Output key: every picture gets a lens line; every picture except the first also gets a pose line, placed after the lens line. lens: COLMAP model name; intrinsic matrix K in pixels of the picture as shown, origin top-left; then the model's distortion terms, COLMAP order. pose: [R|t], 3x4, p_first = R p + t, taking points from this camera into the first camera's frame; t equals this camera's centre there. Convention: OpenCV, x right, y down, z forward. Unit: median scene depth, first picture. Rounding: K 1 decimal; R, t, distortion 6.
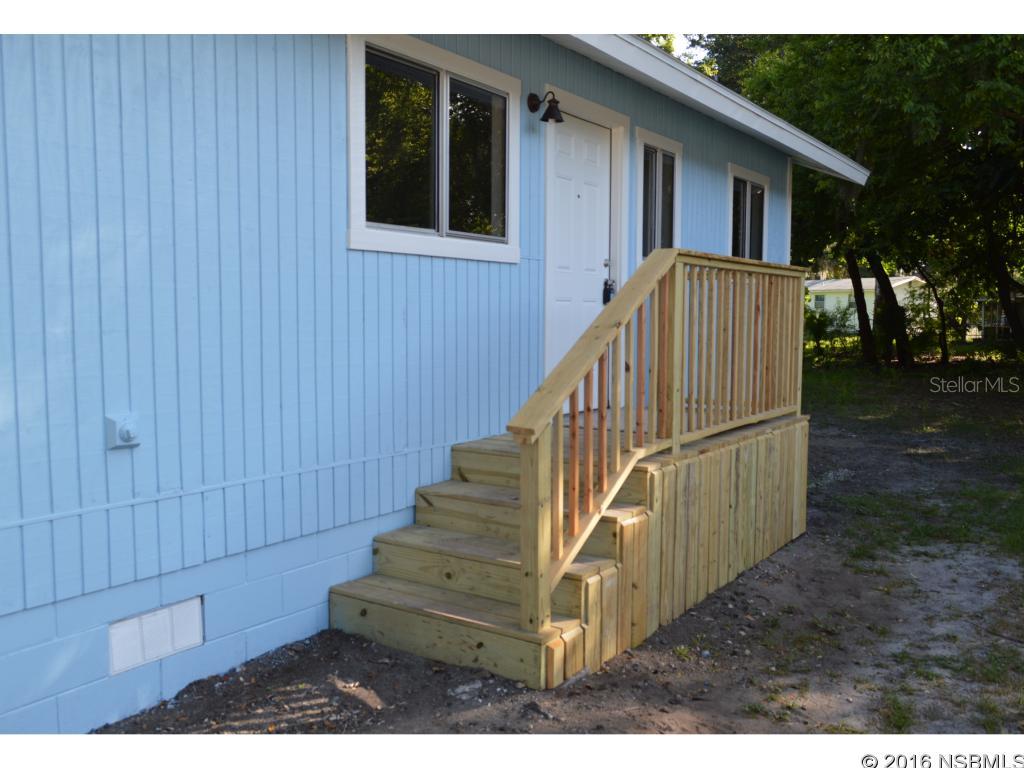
lens RADIAL K [[867.2, 0, 492.3], [0, 867.2, 379.3], [0, 0, 1]] dist [-0.015517, -0.005978]
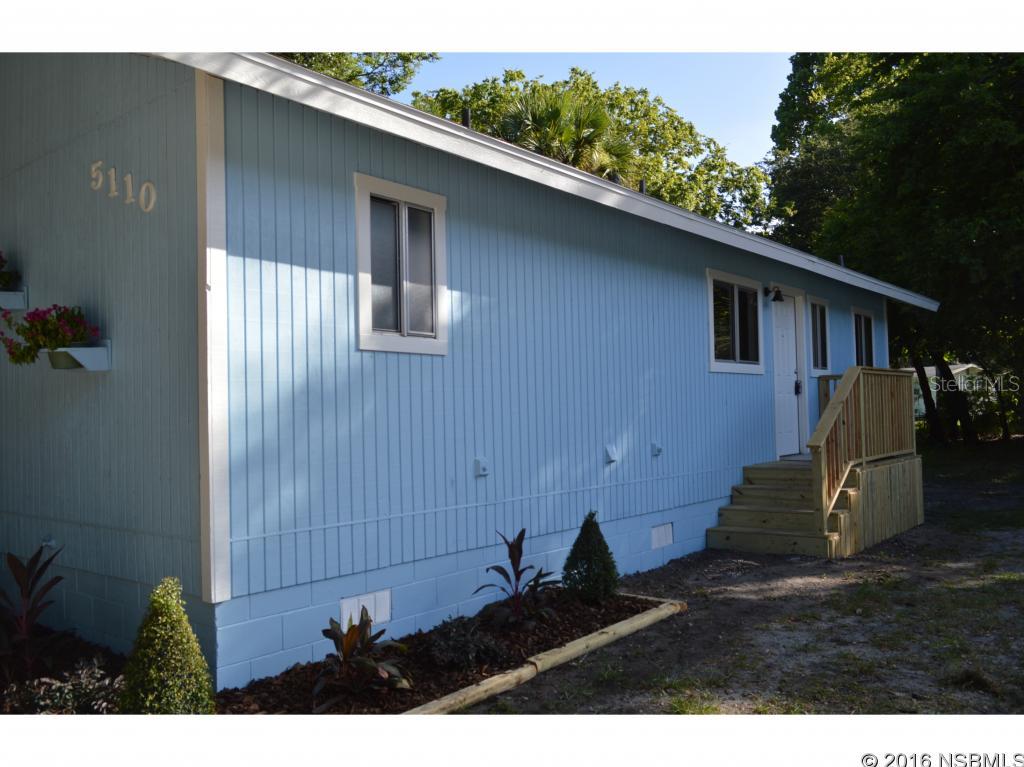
lens RADIAL K [[846.3, 0, 470.0], [0, 846.3, 383.3], [0, 0, 1]] dist [-0.003157, 0.010197]
pose [[0.996359, -0.025974, -0.081201, -0.517250], [0.017133, 0.994032, -0.107734, 0.086040], [0.083515, 0.105950, 0.990858, -1.015636]]
